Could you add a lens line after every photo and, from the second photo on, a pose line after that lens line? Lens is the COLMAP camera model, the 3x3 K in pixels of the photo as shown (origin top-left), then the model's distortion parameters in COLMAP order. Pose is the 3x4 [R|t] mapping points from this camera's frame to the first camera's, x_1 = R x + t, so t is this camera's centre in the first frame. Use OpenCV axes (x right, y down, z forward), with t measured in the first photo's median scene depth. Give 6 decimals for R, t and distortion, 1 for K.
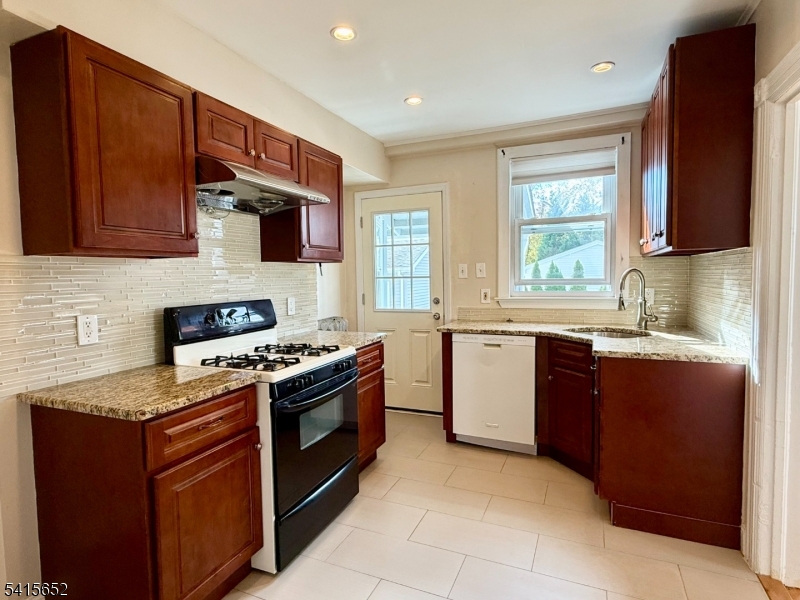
lens RADIAL K [[439.2, 0, 393.5], [0, 439.2, 300.8], [0, 0, 1]] dist [0.001505, 0.001025]
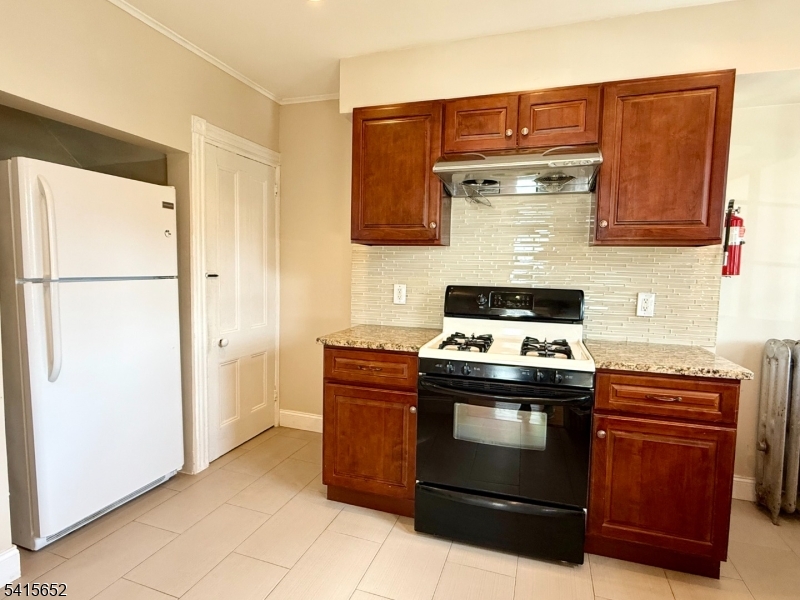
lens RADIAL K [[439.2, 0, 393.5], [0, 439.2, 300.8], [0, 0, 1]] dist [0.001505, 0.001025]
pose [[0.082309, 0.093236, -0.992236, 0.793139], [-0.080294, 0.992998, 0.086647, -0.040518], [0.993367, 0.072539, 0.089219, 0.834957]]
